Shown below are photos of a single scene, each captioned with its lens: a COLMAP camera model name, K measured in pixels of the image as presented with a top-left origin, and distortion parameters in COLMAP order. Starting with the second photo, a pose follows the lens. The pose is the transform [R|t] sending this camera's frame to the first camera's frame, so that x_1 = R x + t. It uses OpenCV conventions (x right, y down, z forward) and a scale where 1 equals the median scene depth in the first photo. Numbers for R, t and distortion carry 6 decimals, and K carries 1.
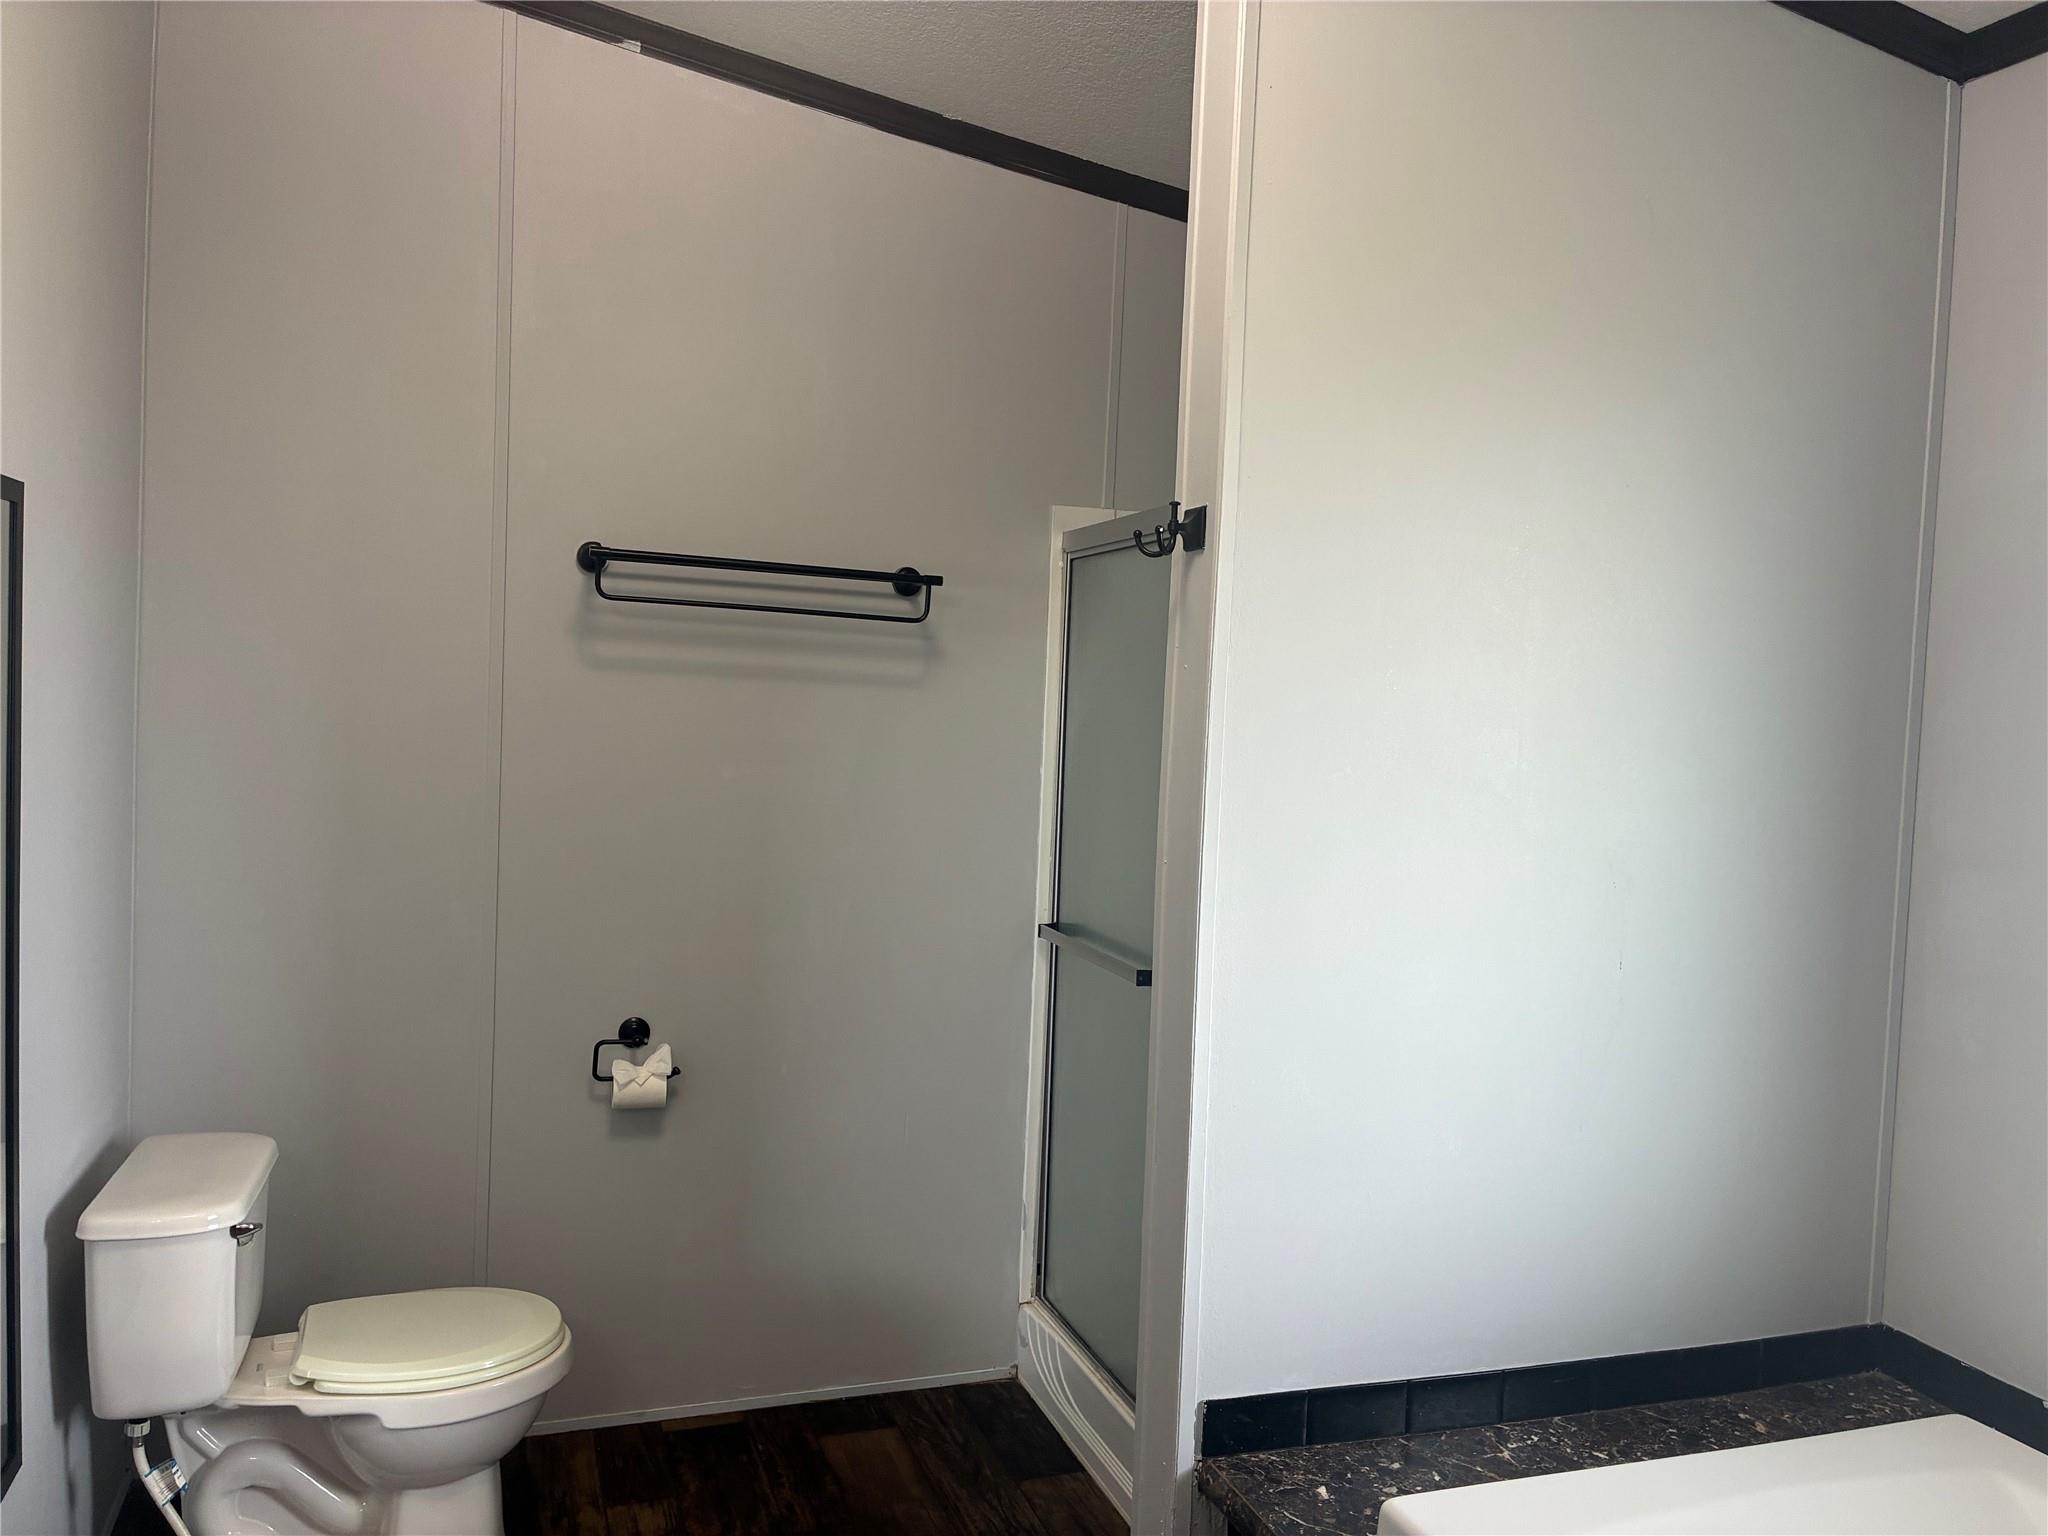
lens RADIAL K [[1559.3, 0, 1031.9], [0, 1559.3, 767.5], [0, 0, 1]] dist [0.045847, -0.063325]
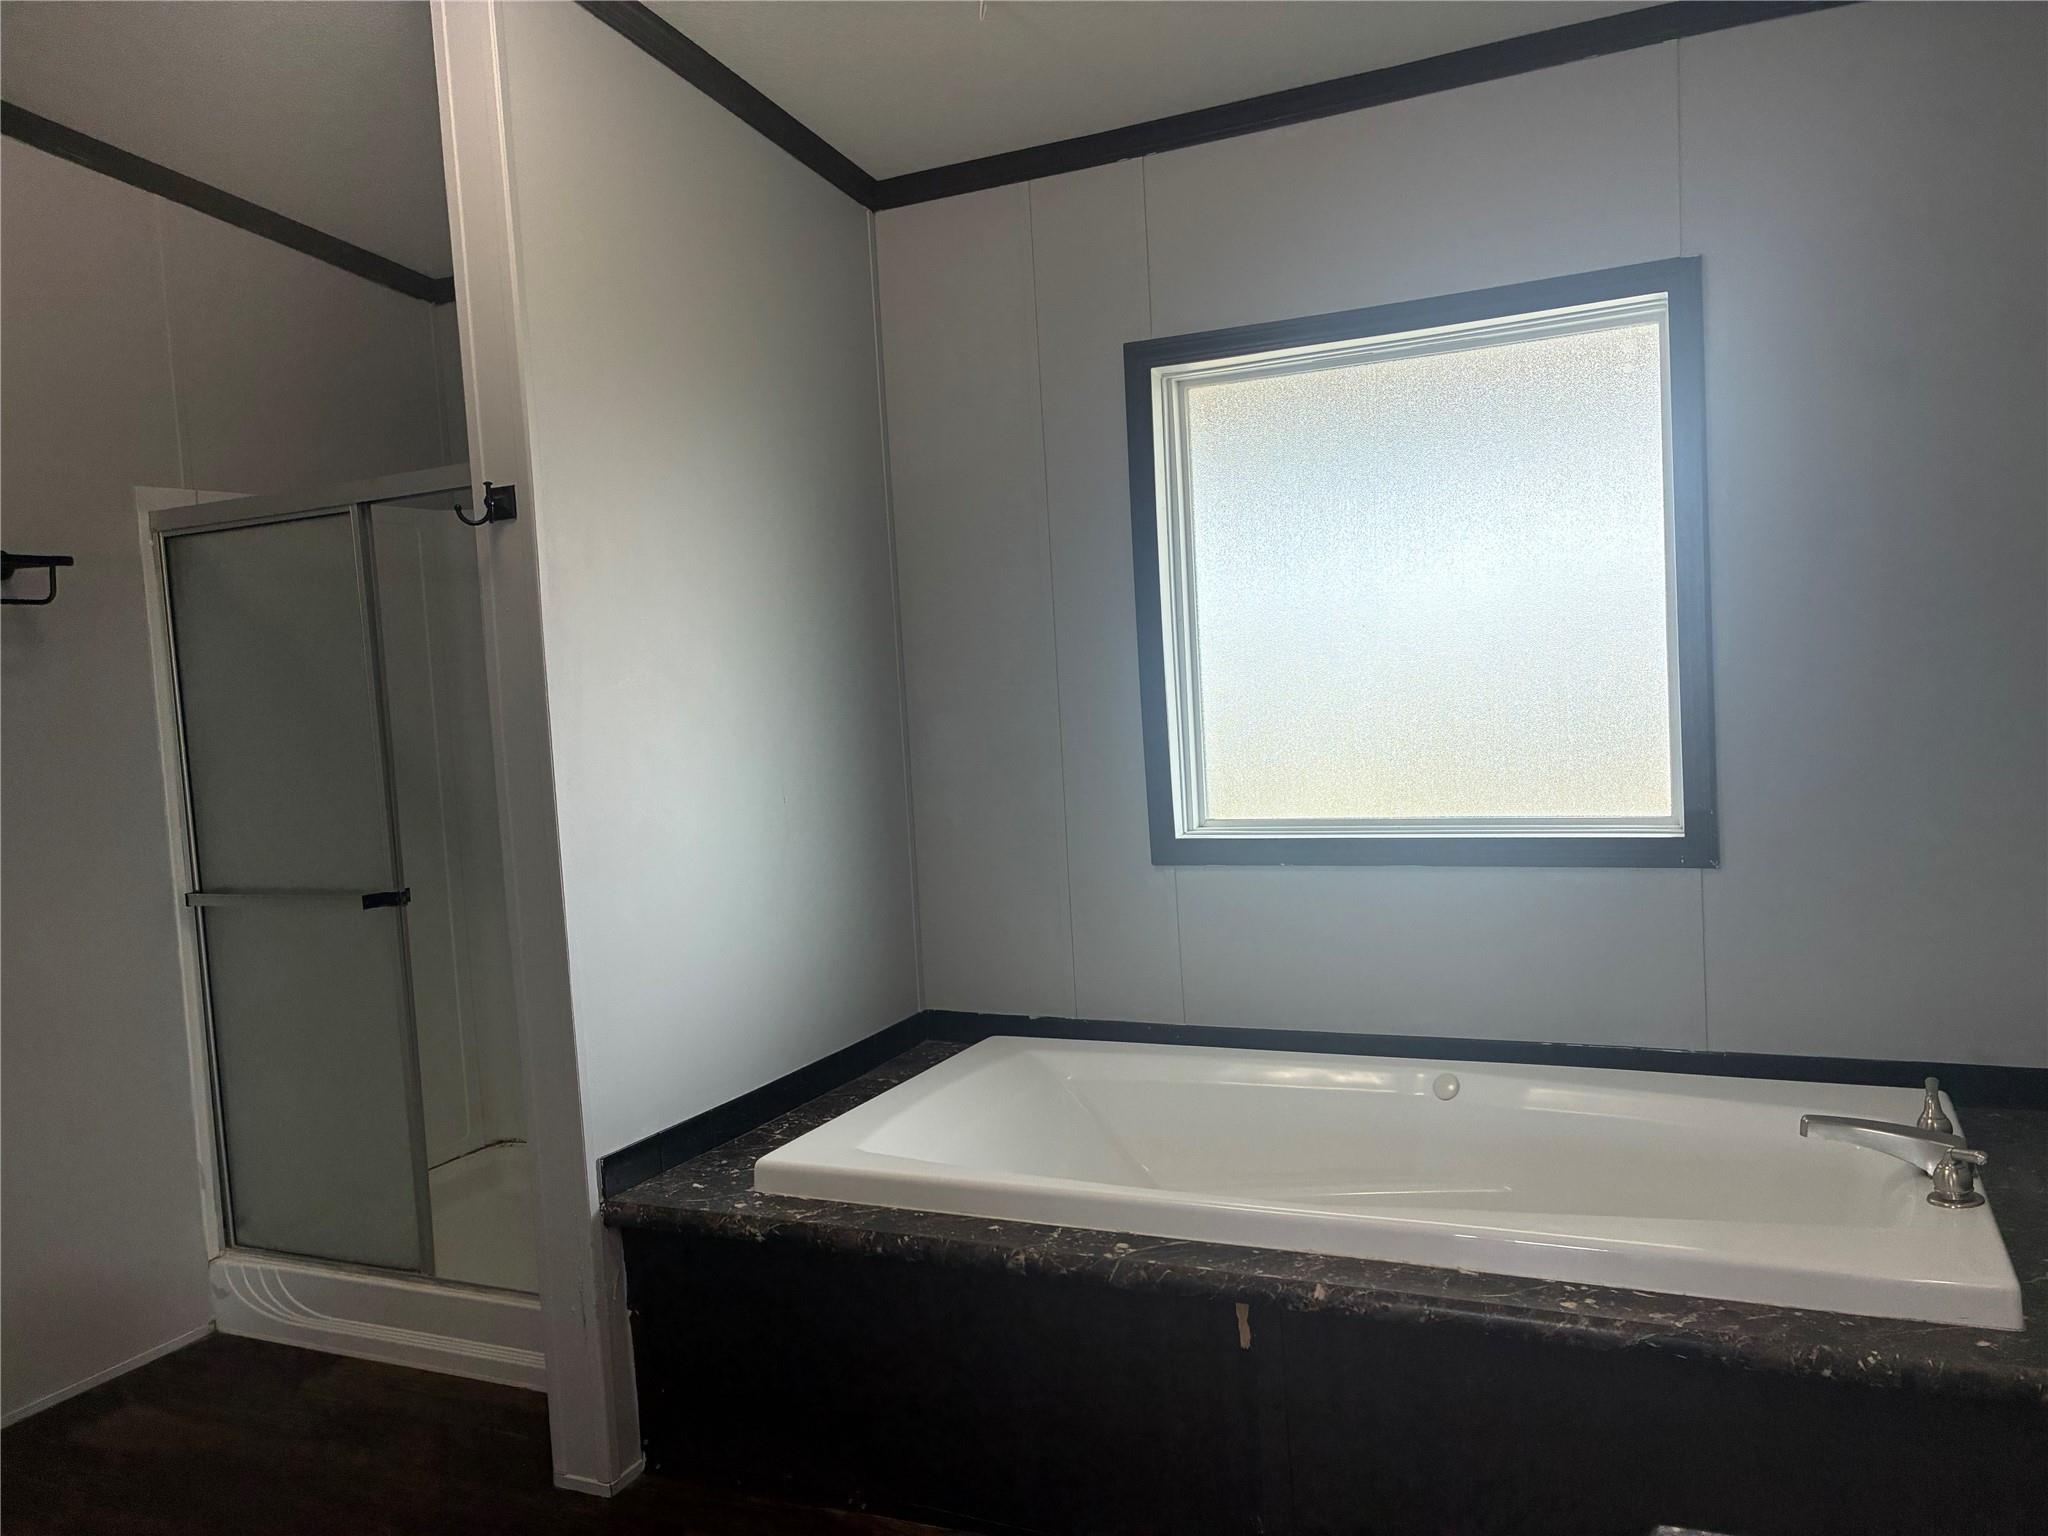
lens RADIAL K [[1559.3, 0, 1010.7], [0, 1559.3, 770.4], [0, 0, 1]] dist [0.045847, -0.063325]
pose [[0.705526, -0.132114, 0.696261, -0.351979], [0.124218, 0.990314, 0.062038, 0.025913], [-0.697713, 0.042719, 0.715103, -0.139131]]
